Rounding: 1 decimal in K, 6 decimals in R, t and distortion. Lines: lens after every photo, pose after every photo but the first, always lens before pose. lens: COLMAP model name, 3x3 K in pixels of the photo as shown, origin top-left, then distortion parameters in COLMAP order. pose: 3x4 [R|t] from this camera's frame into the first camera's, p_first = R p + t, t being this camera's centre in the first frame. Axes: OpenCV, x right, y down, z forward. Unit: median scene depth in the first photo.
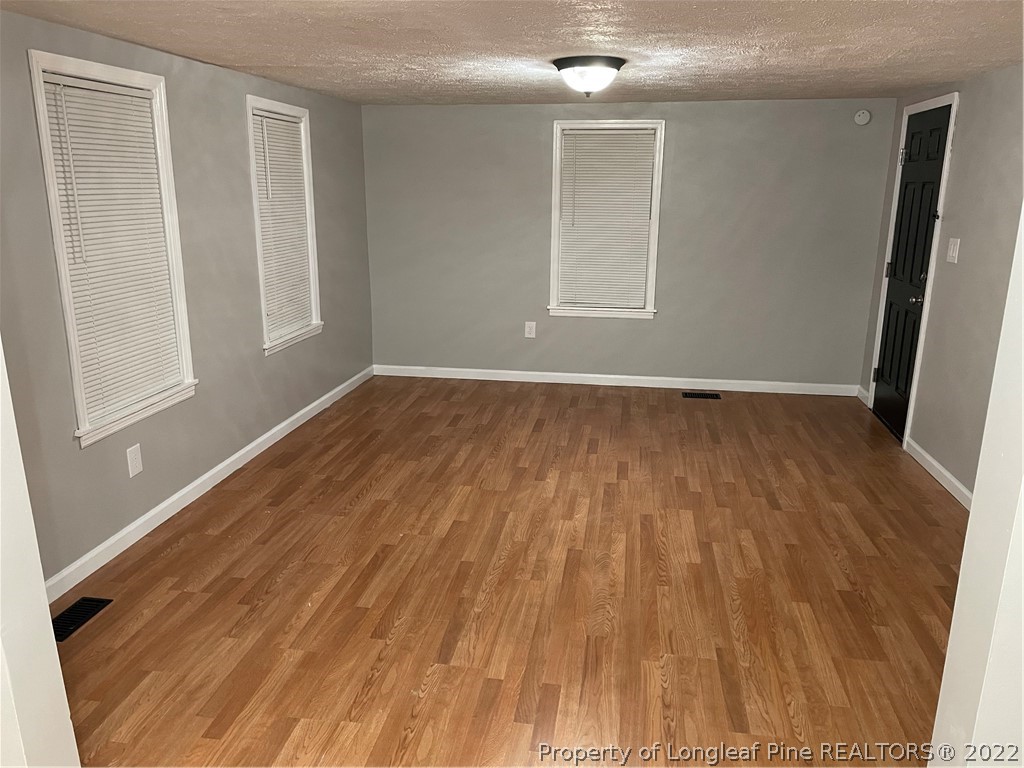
lens RADIAL K [[771.0, 0, 512.0], [0, 771.0, 384.0], [0, 0, 1]] dist [0.101370, -0.142713]
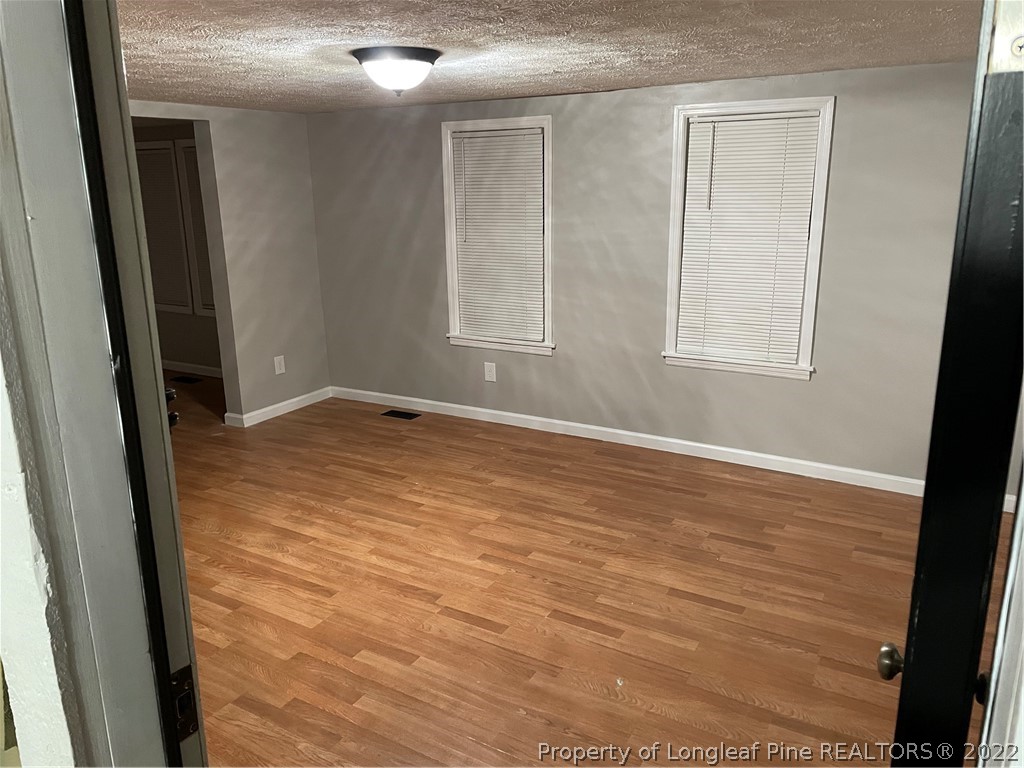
lens RADIAL K [[771.0, 0, 512.0], [0, 771.0, 384.0], [0, 0, 1]] dist [0.101370, -0.142713]
pose [[-0.368277, 0.237117, -0.898970, 0.744123], [-0.222492, 0.916356, 0.332850, -0.335658], [0.902701, 0.322594, -0.284717, 1.238155]]
